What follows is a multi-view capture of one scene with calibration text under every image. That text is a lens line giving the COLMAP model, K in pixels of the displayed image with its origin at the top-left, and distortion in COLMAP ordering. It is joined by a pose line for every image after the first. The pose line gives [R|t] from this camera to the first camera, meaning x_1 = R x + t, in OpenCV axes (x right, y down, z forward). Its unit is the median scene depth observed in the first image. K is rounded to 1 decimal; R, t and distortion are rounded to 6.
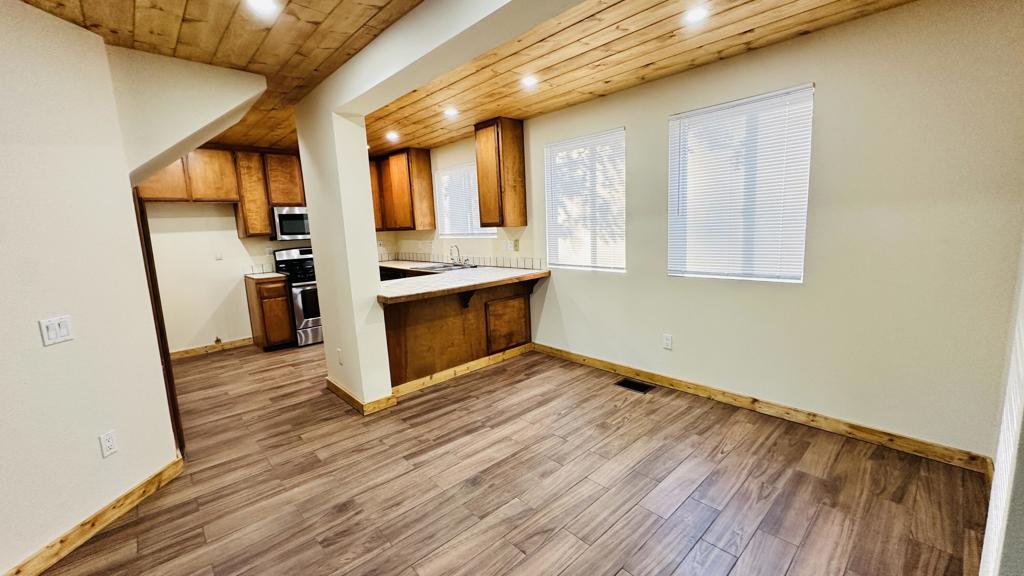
lens RADIAL K [[407.1, 0, 511.2], [0, 407.1, 286.7], [0, 0, 1]] dist [-0.006216, 0.000289]
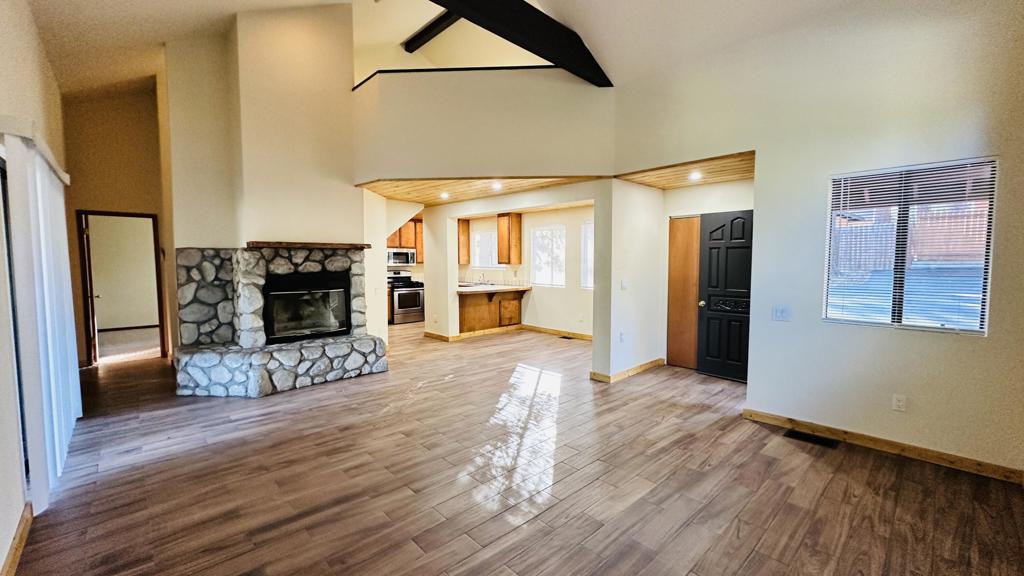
lens RADIAL K [[407.1, 0, 512.7], [0, 407.1, 283.5], [0, 0, 1]] dist [-0.006216, 0.000289]
pose [[0.998963, 0.042614, 0.016052, -0.036926], [-0.040898, 0.994612, -0.095264, 0.155399], [-0.020025, 0.094508, 0.995323, -1.118332]]
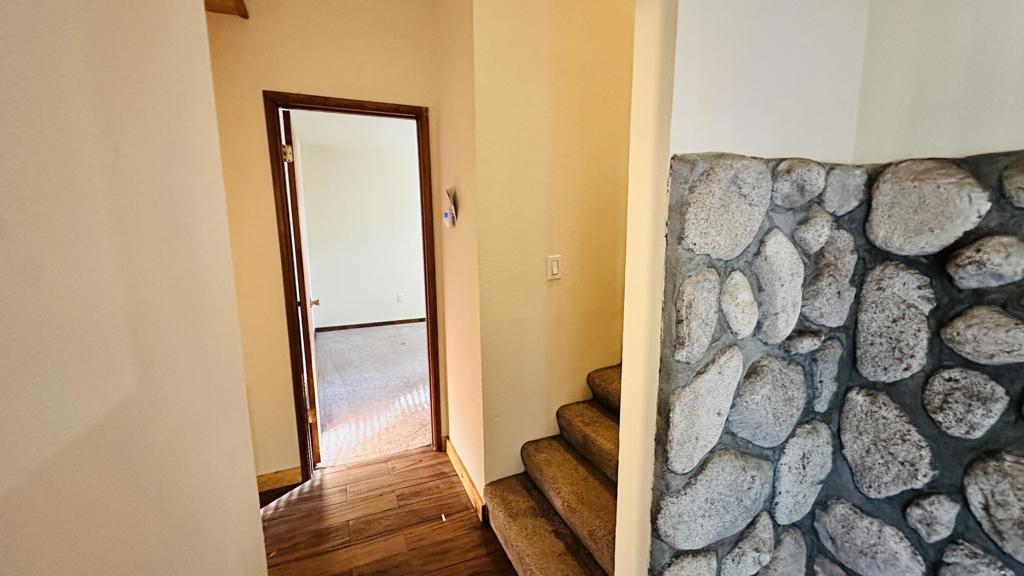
lens RADIAL K [[407.1, 0, 511.1], [0, 407.1, 284.6], [0, 0, 1]] dist [-0.006216, 0.000289]
pose [[0.943079, 0.088512, -0.320575, -1.050264], [-0.086648, 0.996036, 0.020105, 0.041988], [0.321084, 0.008816, 0.947010, -0.103902]]
